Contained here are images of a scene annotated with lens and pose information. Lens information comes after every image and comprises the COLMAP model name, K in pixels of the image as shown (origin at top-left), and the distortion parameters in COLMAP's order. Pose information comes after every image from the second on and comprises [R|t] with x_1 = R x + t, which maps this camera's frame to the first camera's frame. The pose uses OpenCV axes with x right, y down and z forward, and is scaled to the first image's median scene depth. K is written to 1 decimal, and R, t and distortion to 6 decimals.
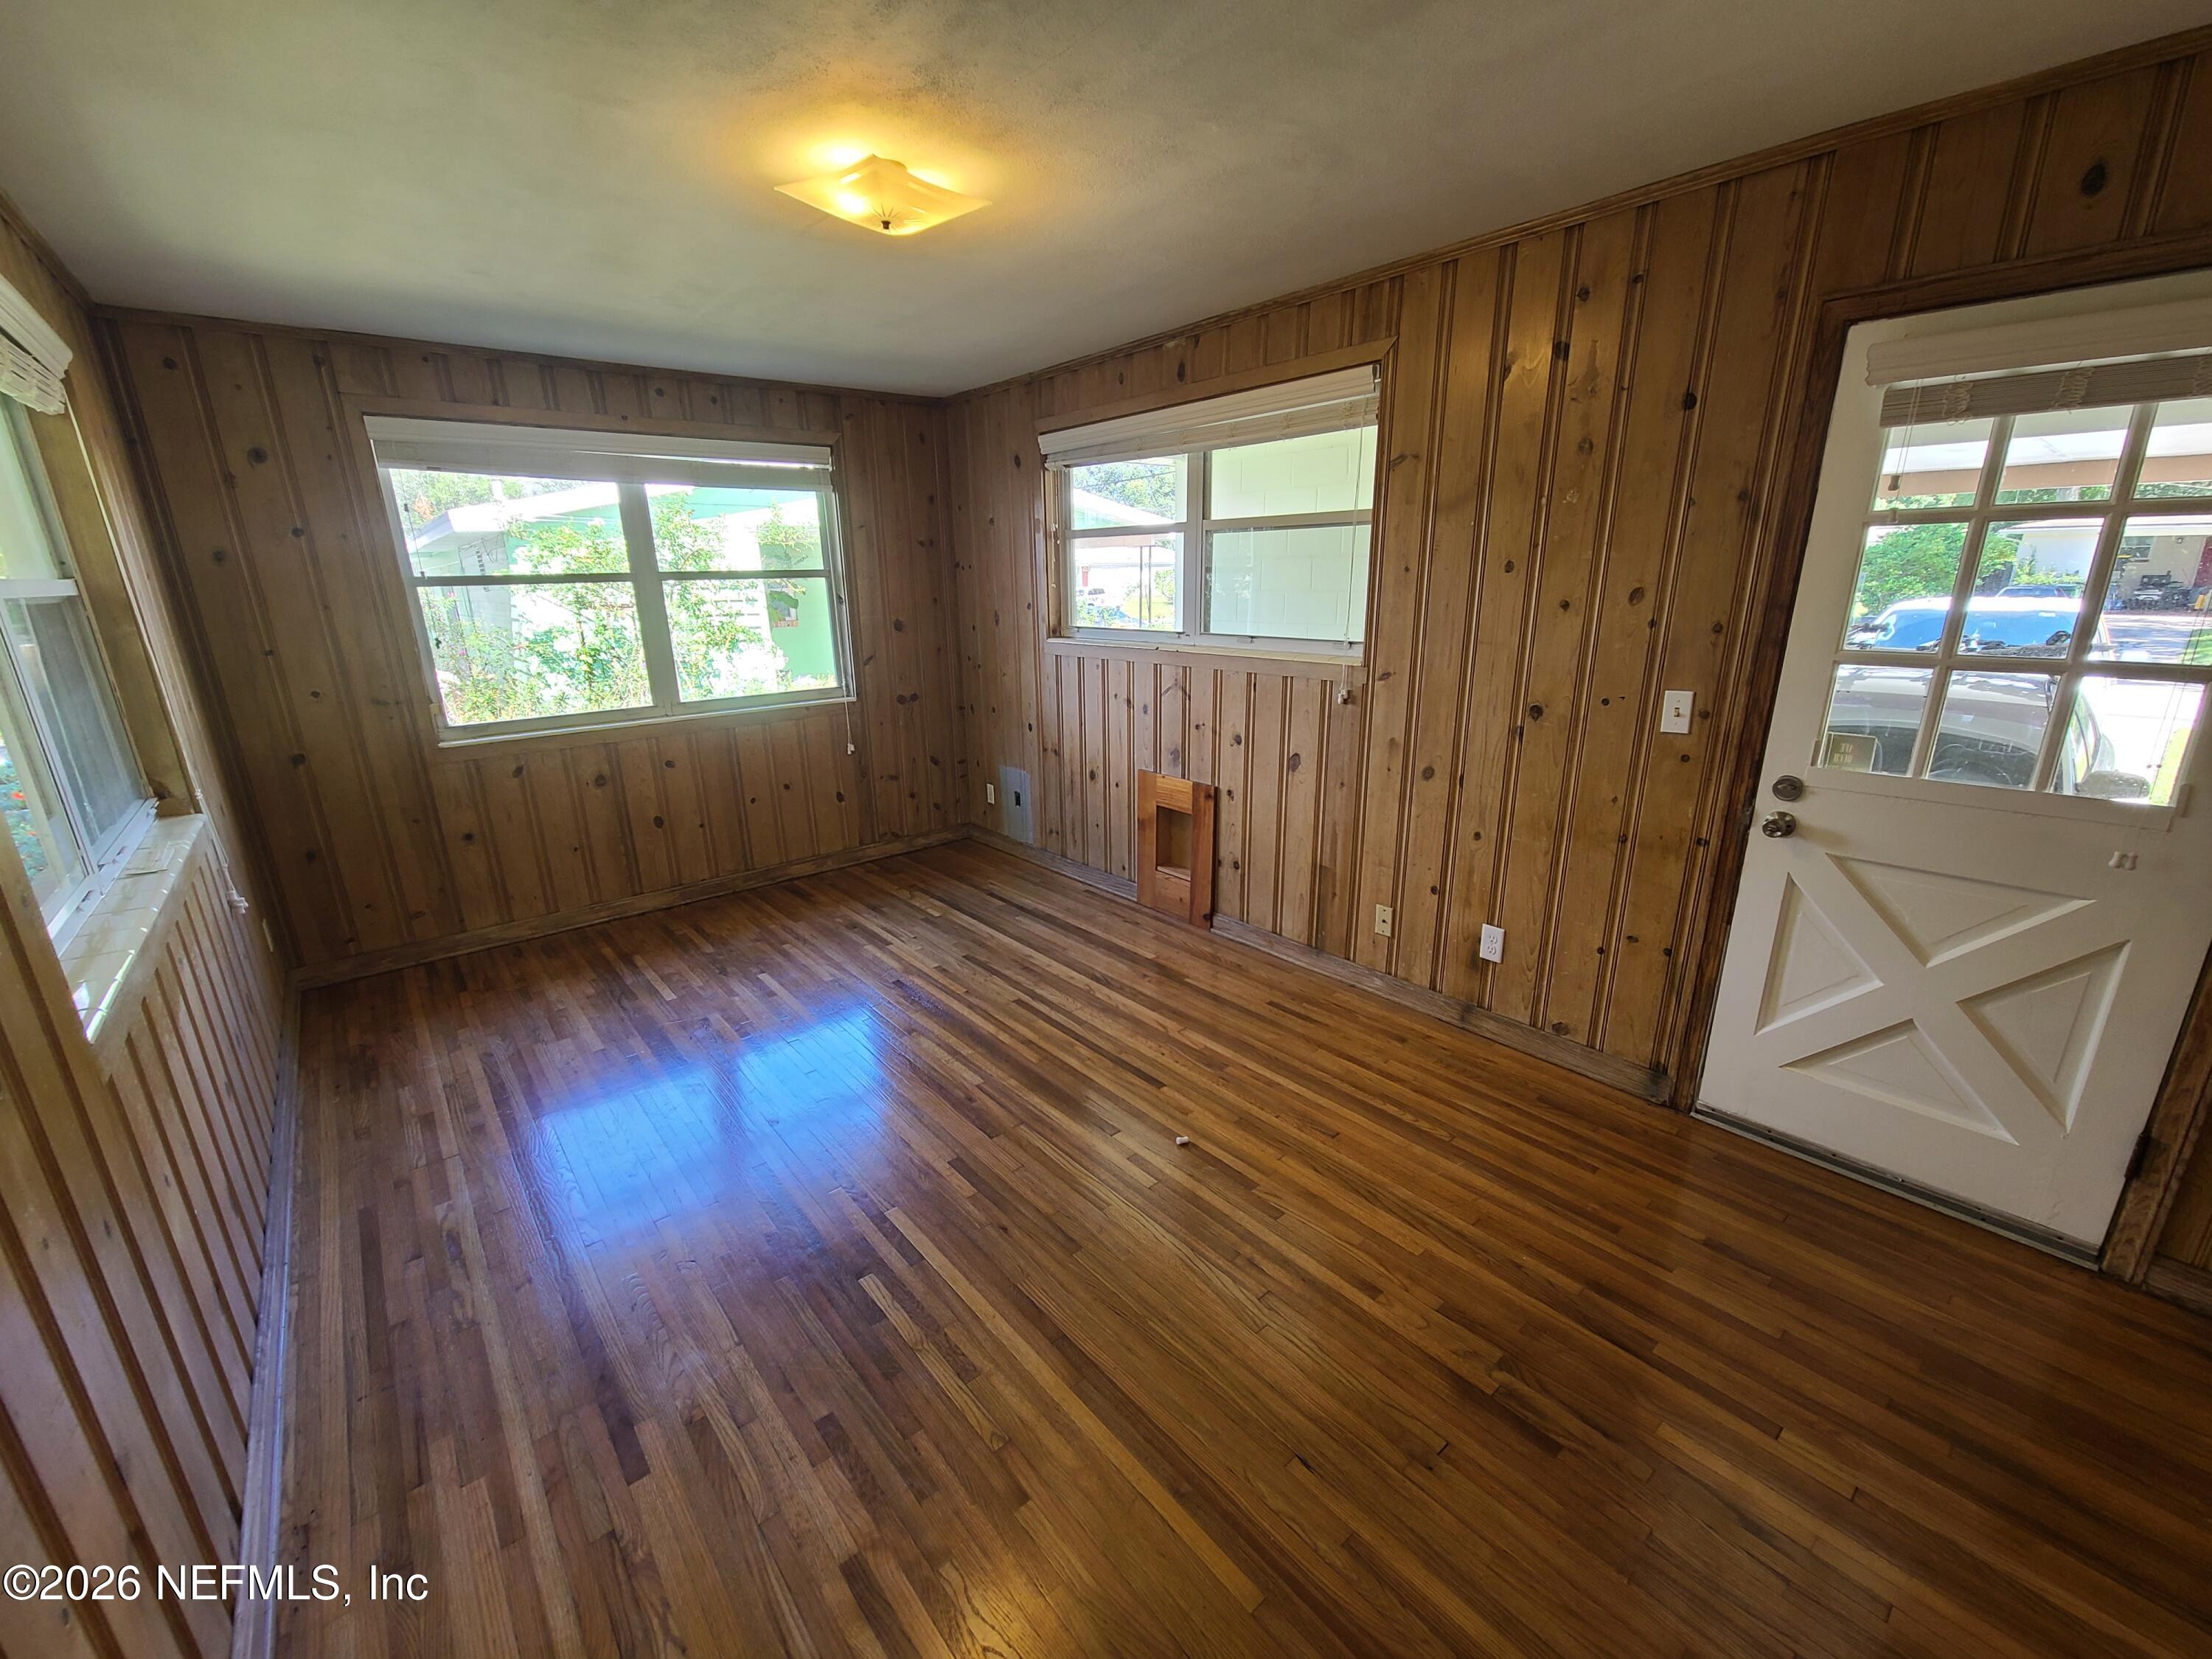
lens RADIAL K [[909.0, 0, 1101.1], [0, 909.0, 843.1], [0, 0, 1]] dist [0.001097, -0.000058]
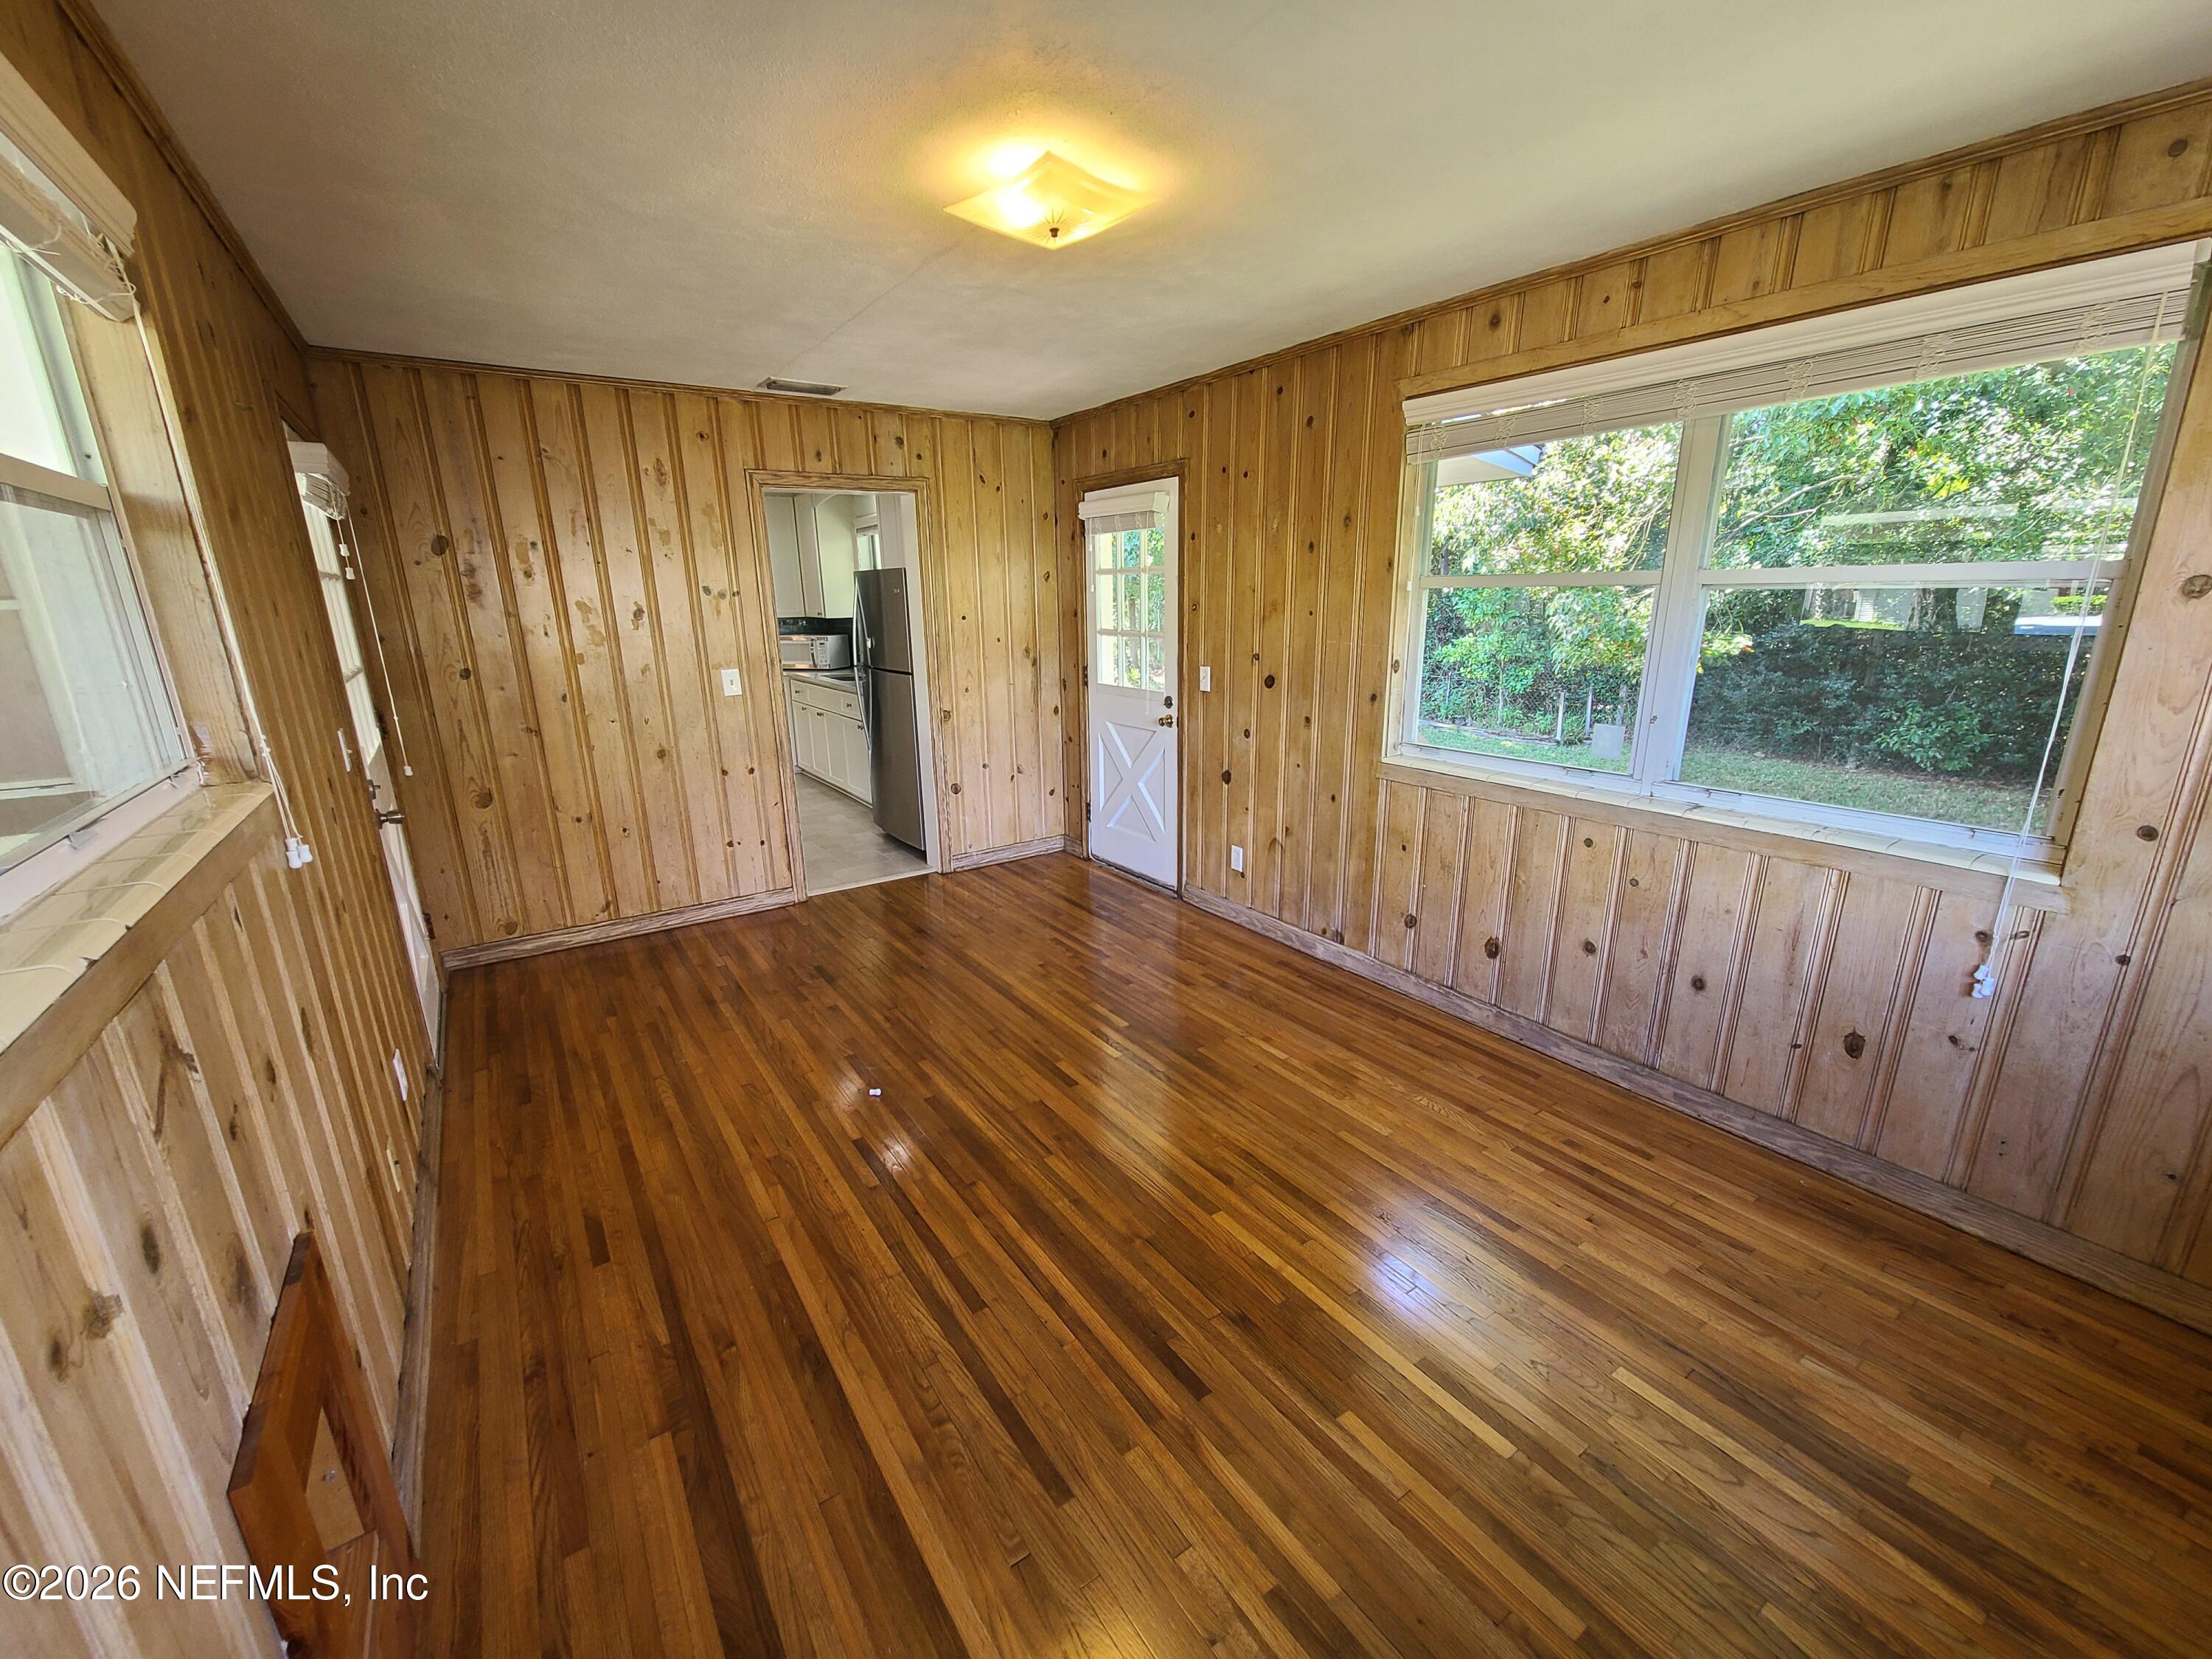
lens RADIAL K [[909.0, 0, 1101.1], [0, 909.0, 843.1], [0, 0, 1]] dist [0.001097, -0.000058]
pose [[-0.994203, 0.007571, 0.107252, -0.251083], [0.063803, 0.844444, 0.531830, -0.416044], [-0.086542, 0.535590, -0.840032, 1.400923]]
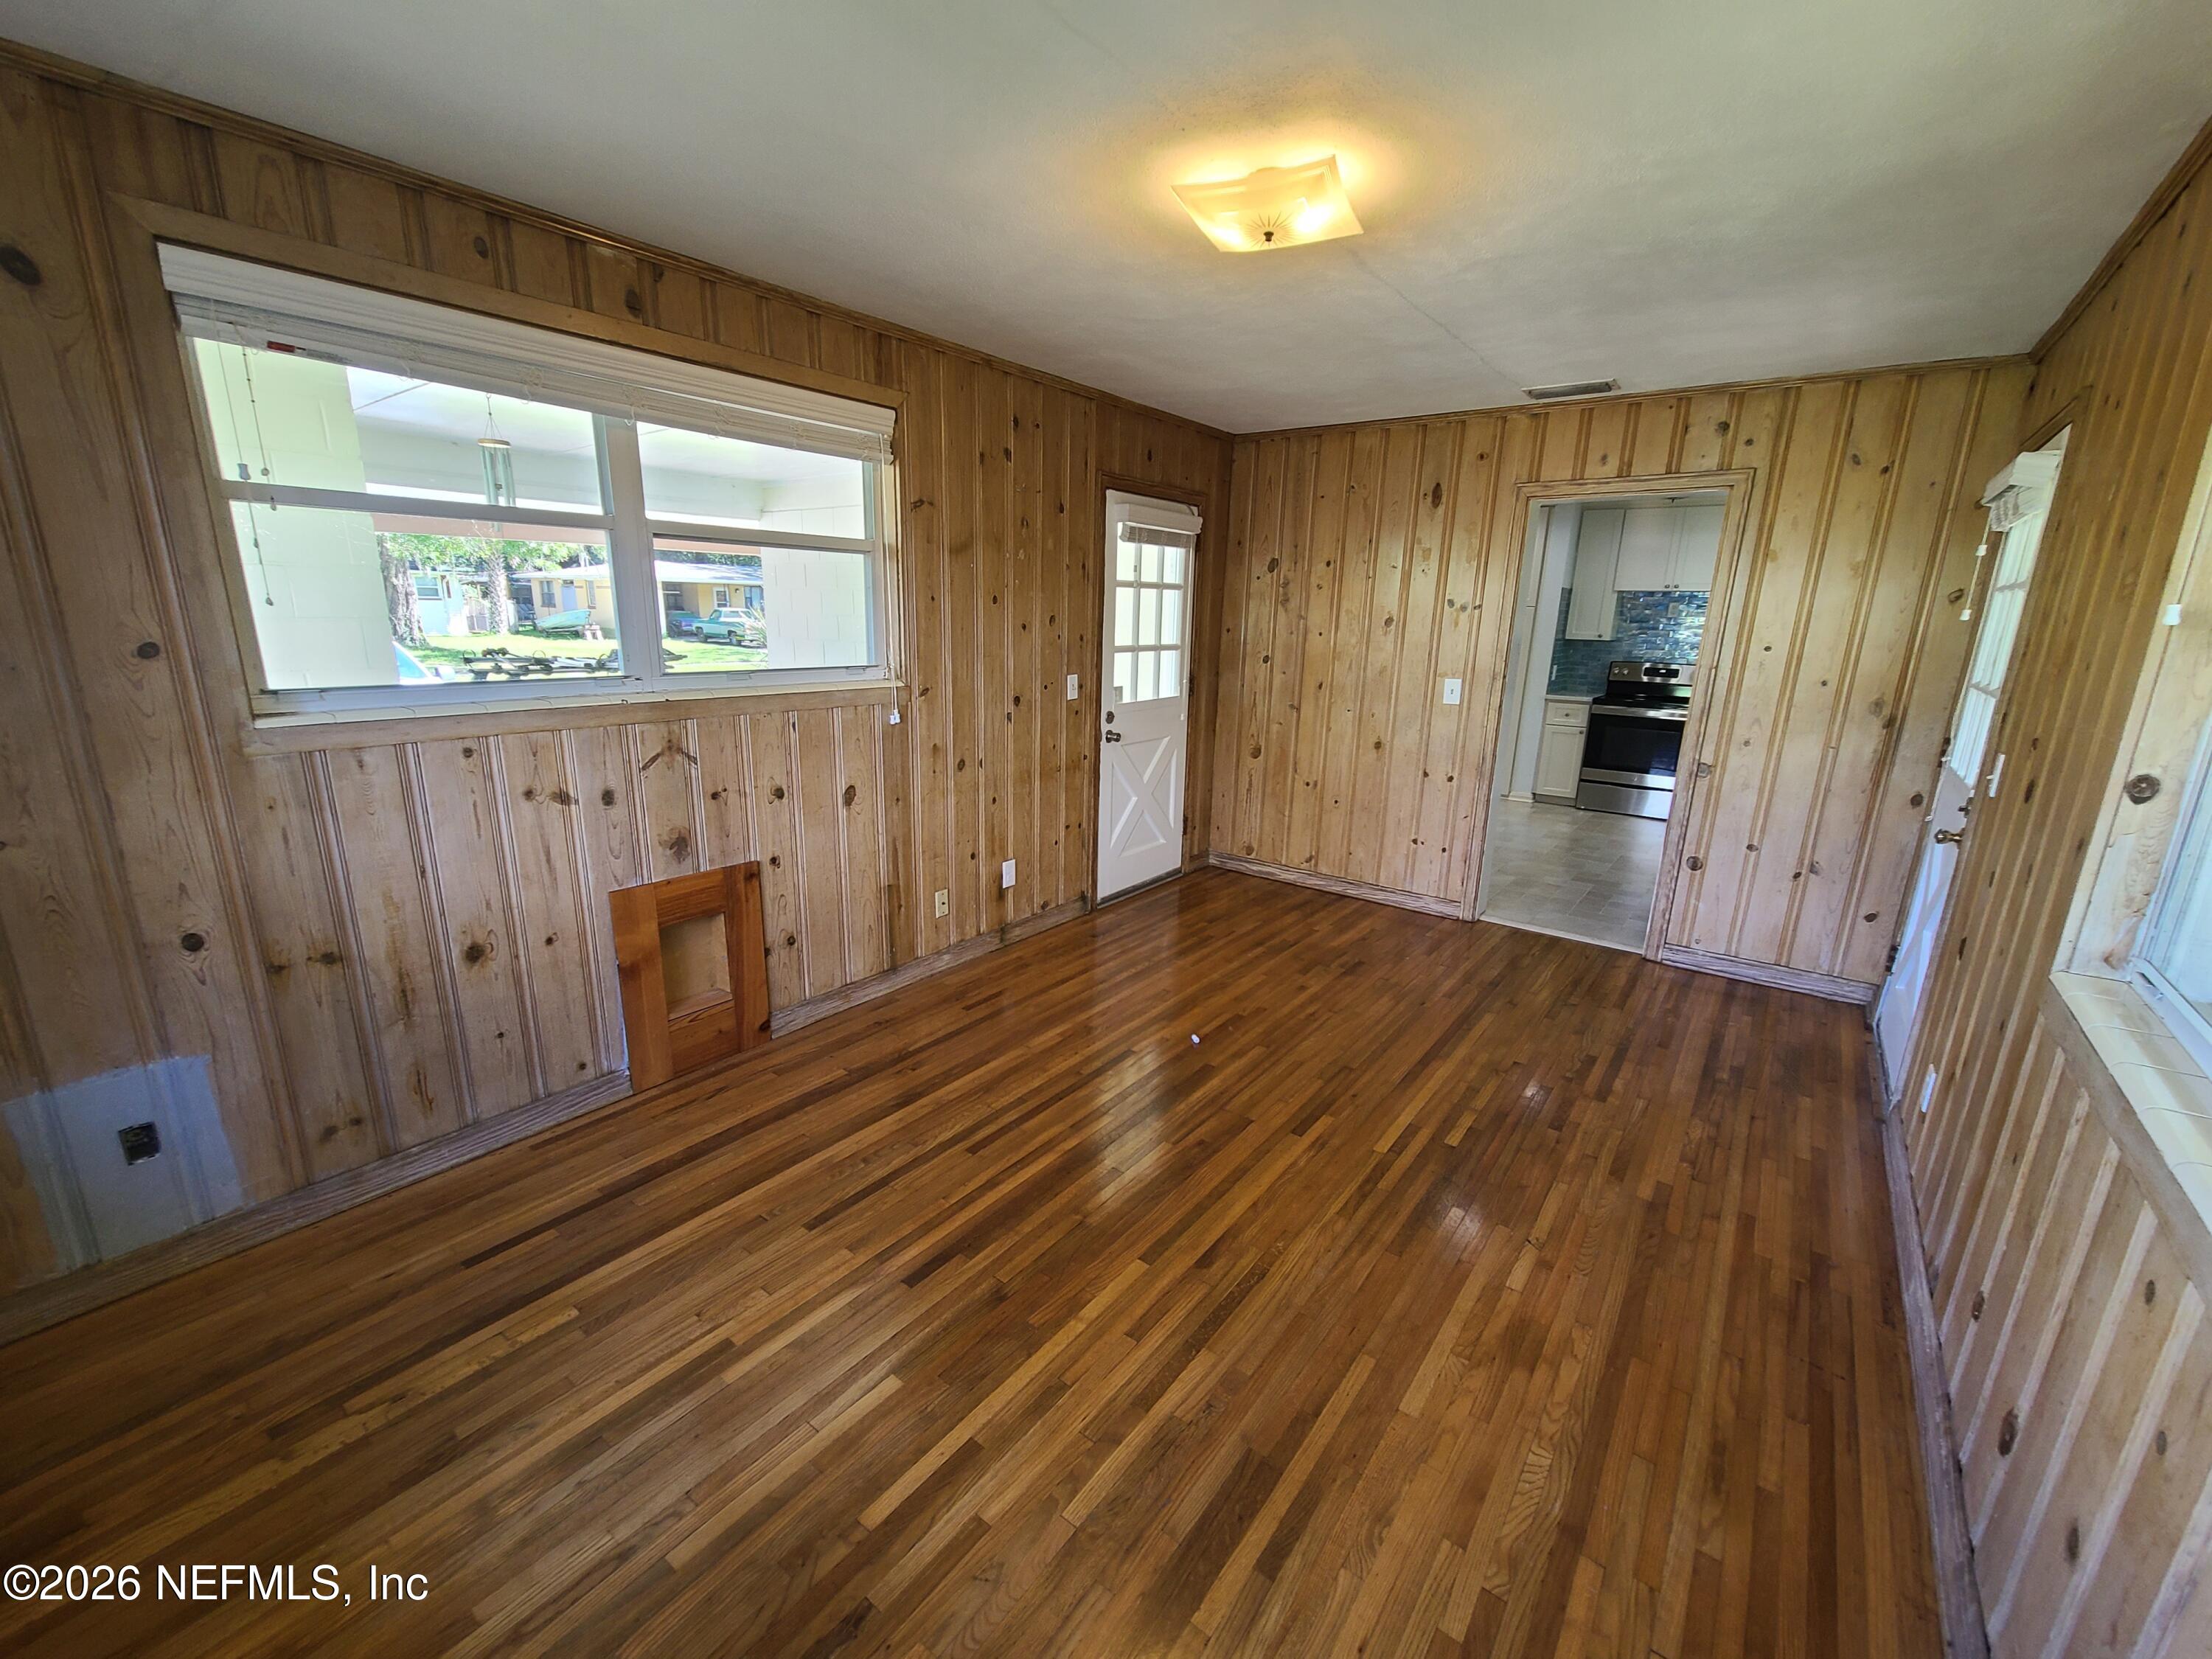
lens RADIAL K [[909.0, 0, 1101.1], [0, 909.0, 843.1], [0, 0, 1]] dist [0.001097, -0.000058]
pose [[-0.221859, -0.231232, 0.947265, -0.817254], [0.262807, 0.921344, 0.286457, -0.265562], [-0.938995, 0.312501, -0.143639, 0.975997]]
